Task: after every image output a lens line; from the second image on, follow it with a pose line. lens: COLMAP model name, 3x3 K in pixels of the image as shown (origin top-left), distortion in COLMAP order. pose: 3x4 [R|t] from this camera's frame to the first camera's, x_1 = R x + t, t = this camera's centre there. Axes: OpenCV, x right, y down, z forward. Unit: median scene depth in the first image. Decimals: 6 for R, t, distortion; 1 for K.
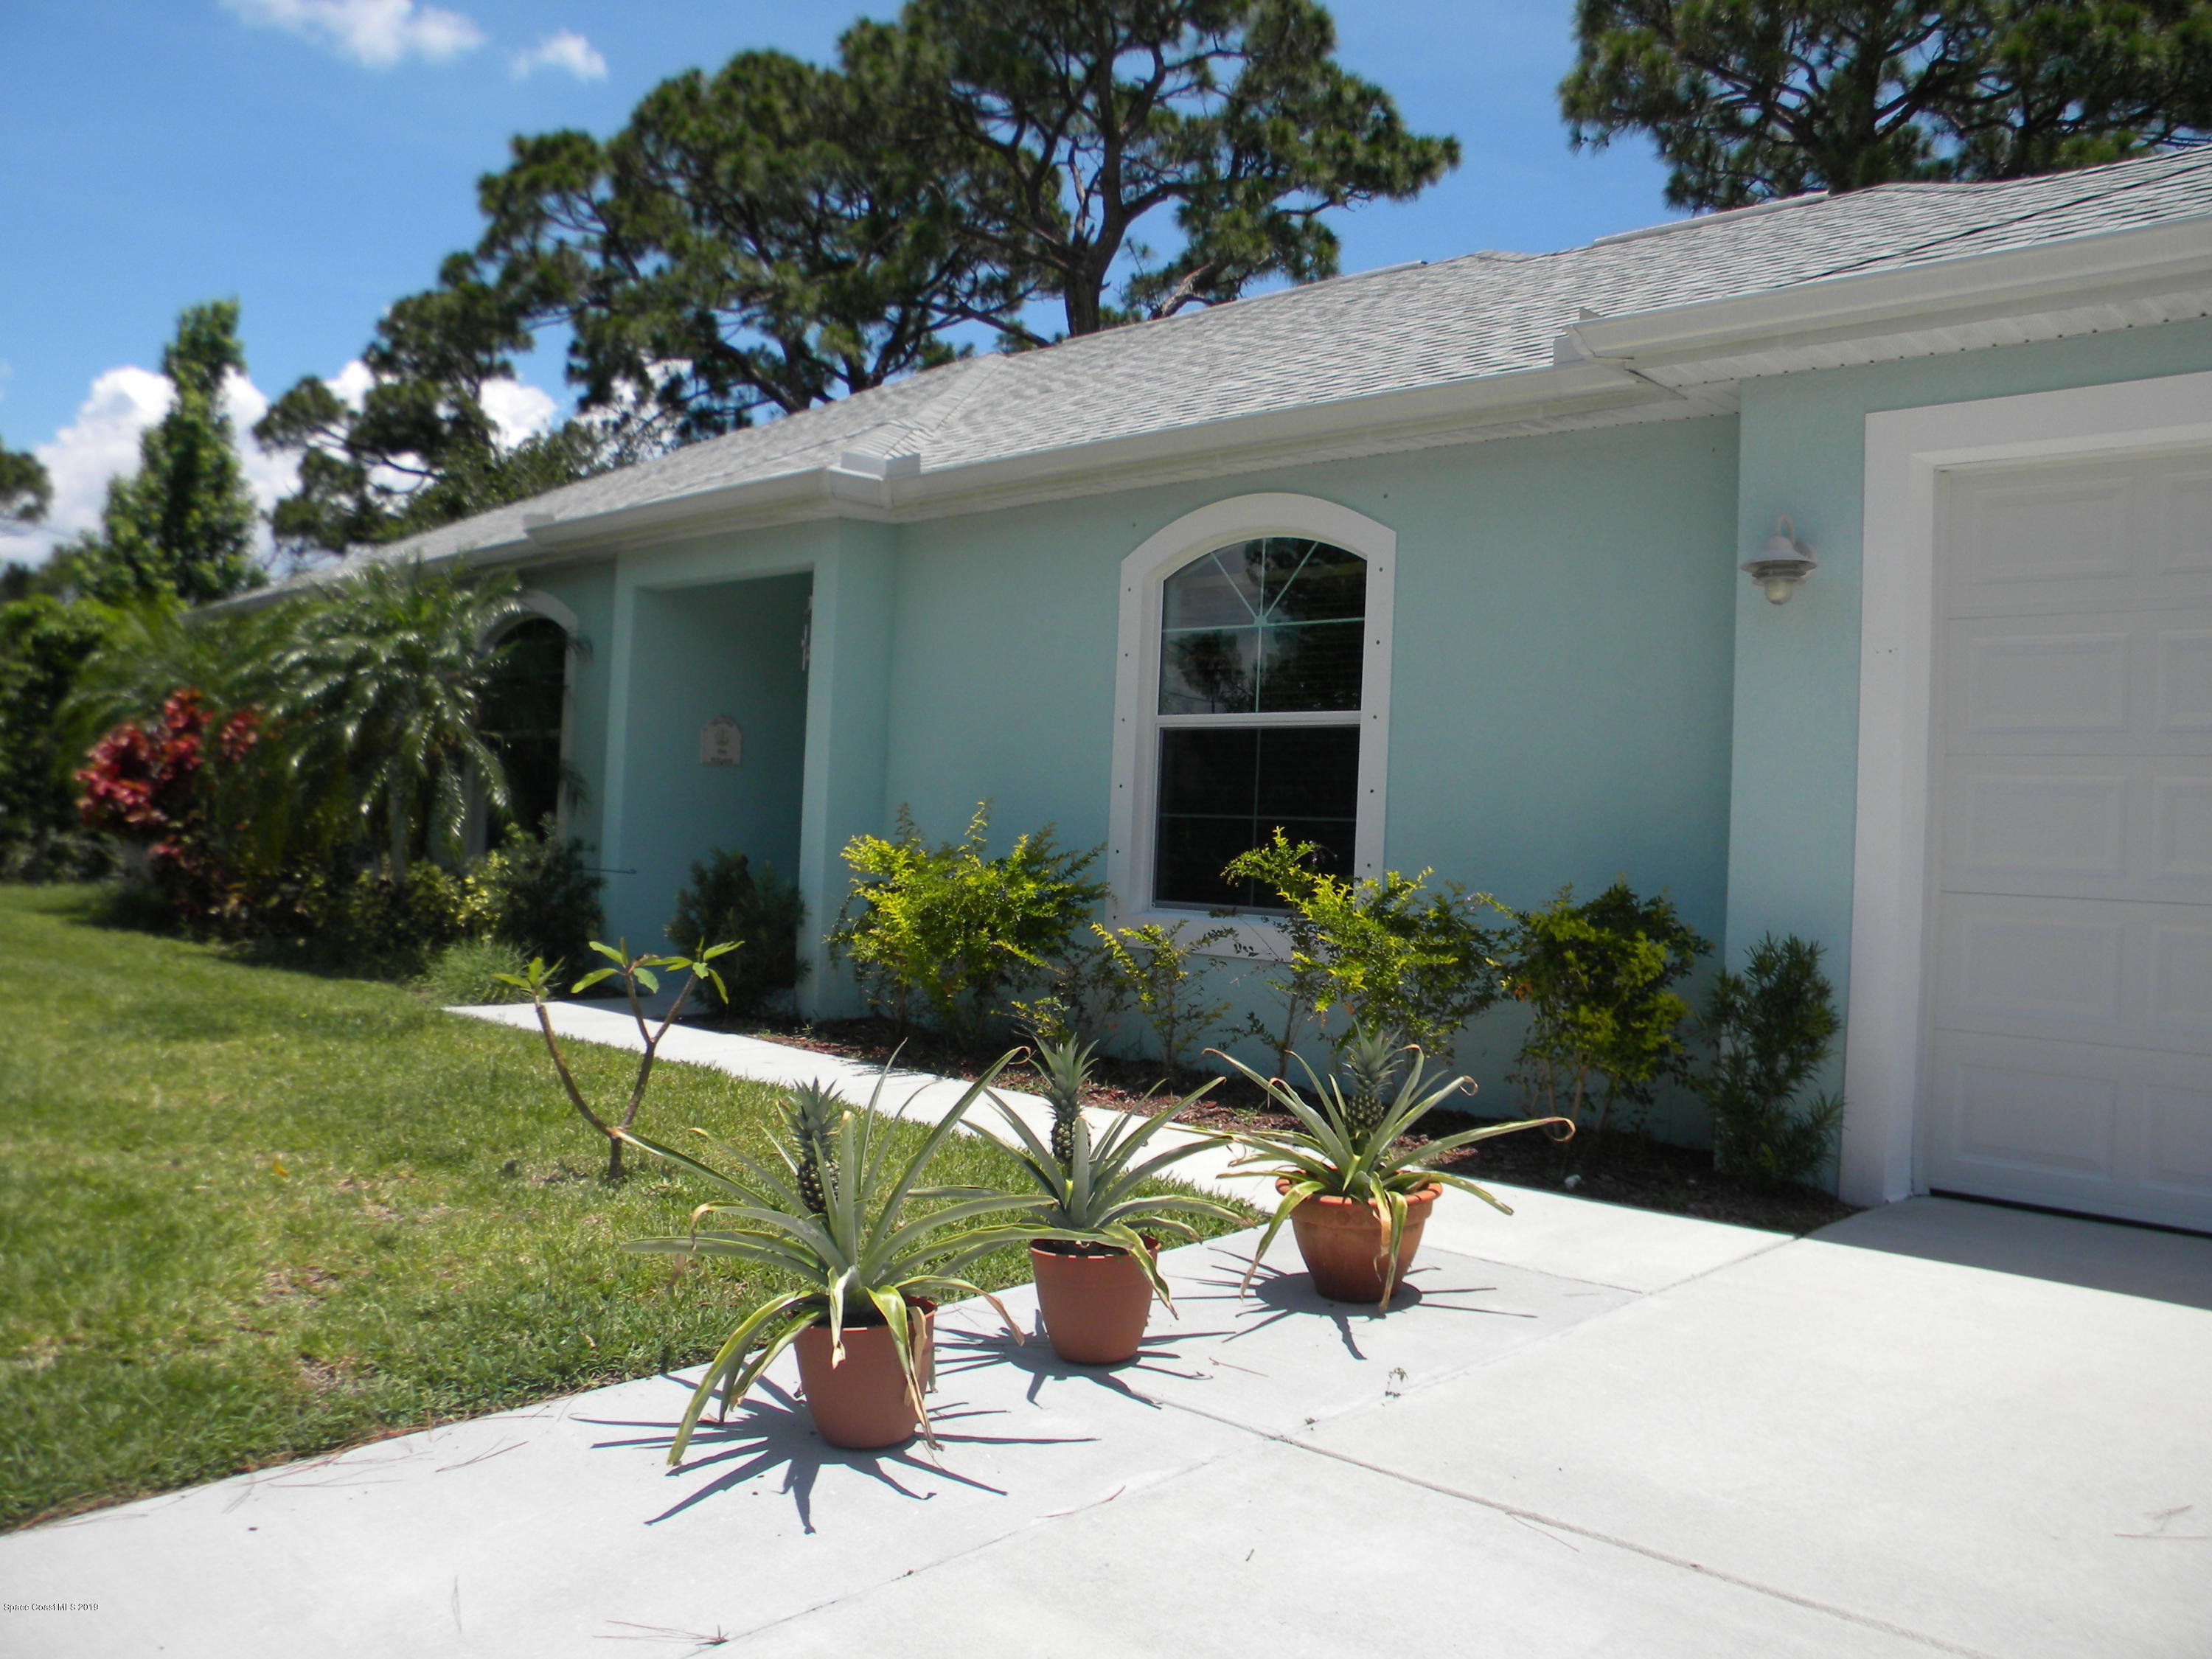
lens RADIAL K [[1882.0, 0, 1085.9], [0, 1882.0, 816.6], [0, 0, 1]] dist [-0.188647, 0.154593]
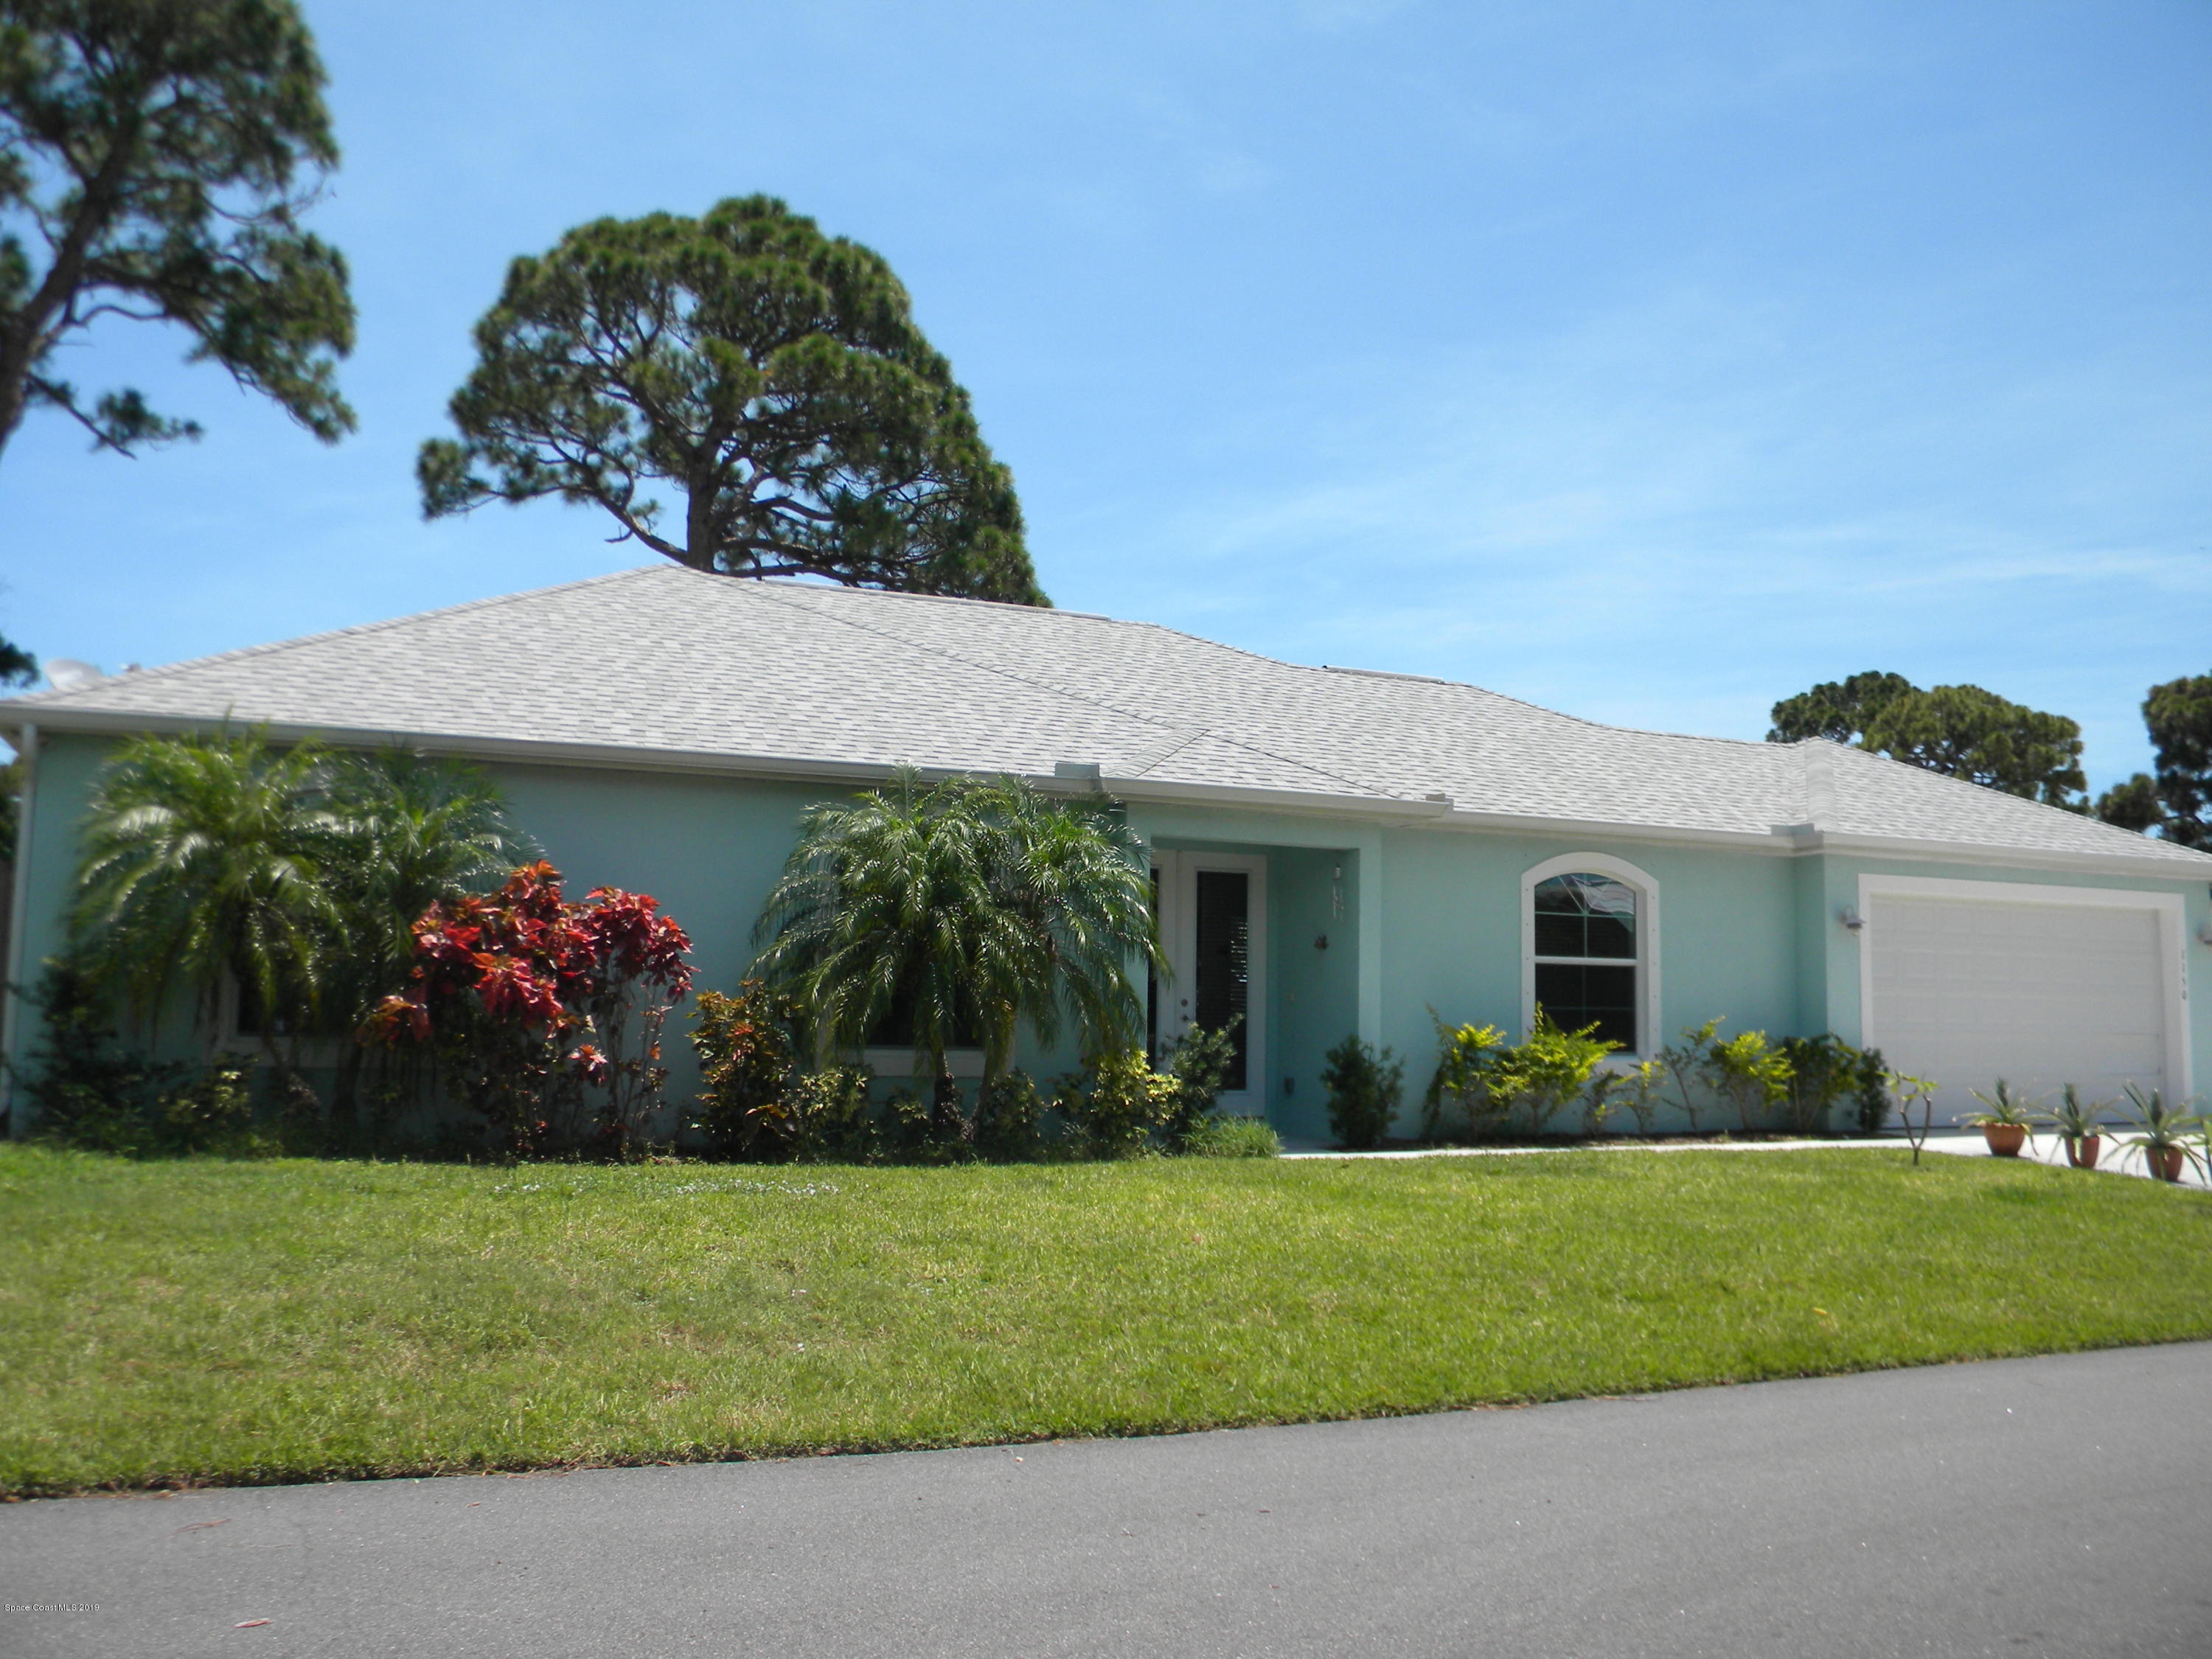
lens RADIAL K [[1876.3, 0, 1088.9], [0, 1876.3, 785.3], [0, 0, 1]] dist [-0.192552, 0.169885]
pose [[0.351125, 0.079995, 0.932905, -0.584529], [-0.020821, 0.996764, -0.077634, -0.021850], [-0.936097, 0.007835, 0.351655, 0.232188]]
